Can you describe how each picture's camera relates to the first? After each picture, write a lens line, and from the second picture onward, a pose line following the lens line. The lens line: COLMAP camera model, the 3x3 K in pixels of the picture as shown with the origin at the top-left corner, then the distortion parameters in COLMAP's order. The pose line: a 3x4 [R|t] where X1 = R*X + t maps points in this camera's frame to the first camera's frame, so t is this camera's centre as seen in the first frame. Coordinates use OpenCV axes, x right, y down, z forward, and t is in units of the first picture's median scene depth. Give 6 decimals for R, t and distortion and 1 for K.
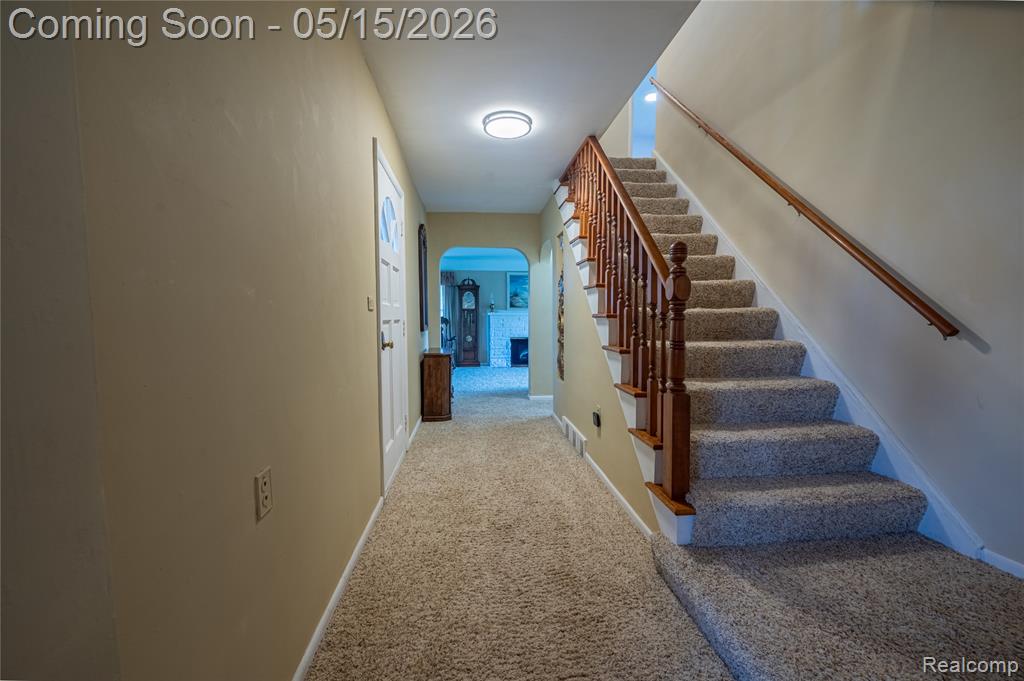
lens RADIAL K [[410.6, 0, 515.5], [0, 410.6, 345.2], [0, 0, 1]] dist [-0.001923, -0.000253]
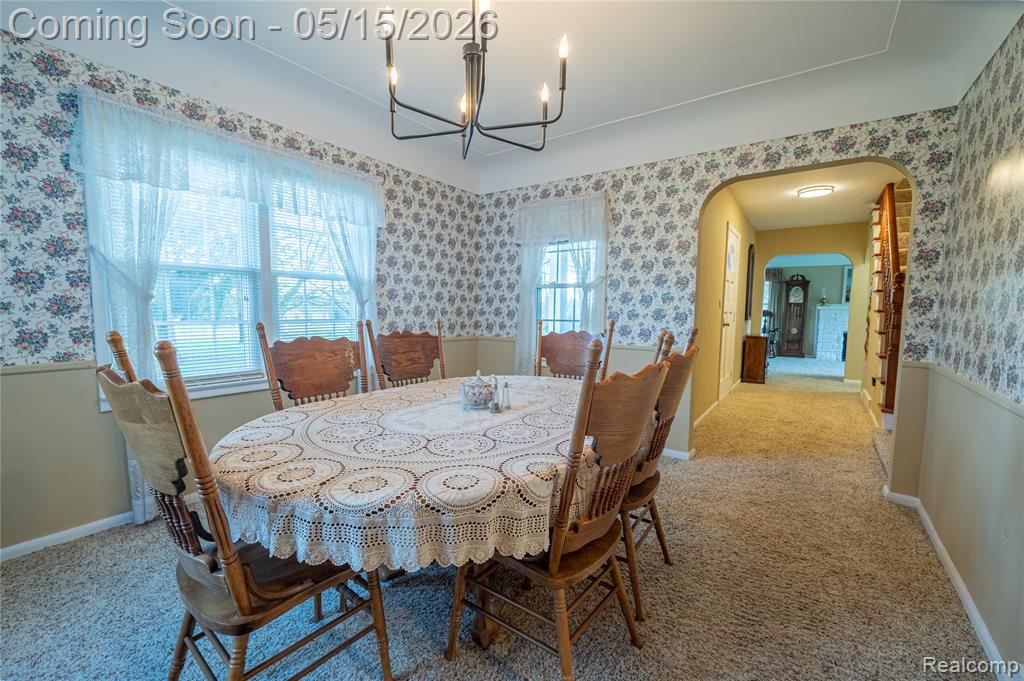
lens RADIAL K [[410.6, 0, 515.5], [0, 410.6, 345.2], [0, 0, 1]] dist [-0.001923, -0.000253]
pose [[0.743166, 0.068687, -0.665573, 0.062336], [-0.055787, 0.997614, 0.040663, 0.018541], [0.666778, 0.006911, 0.745224, -0.281687]]
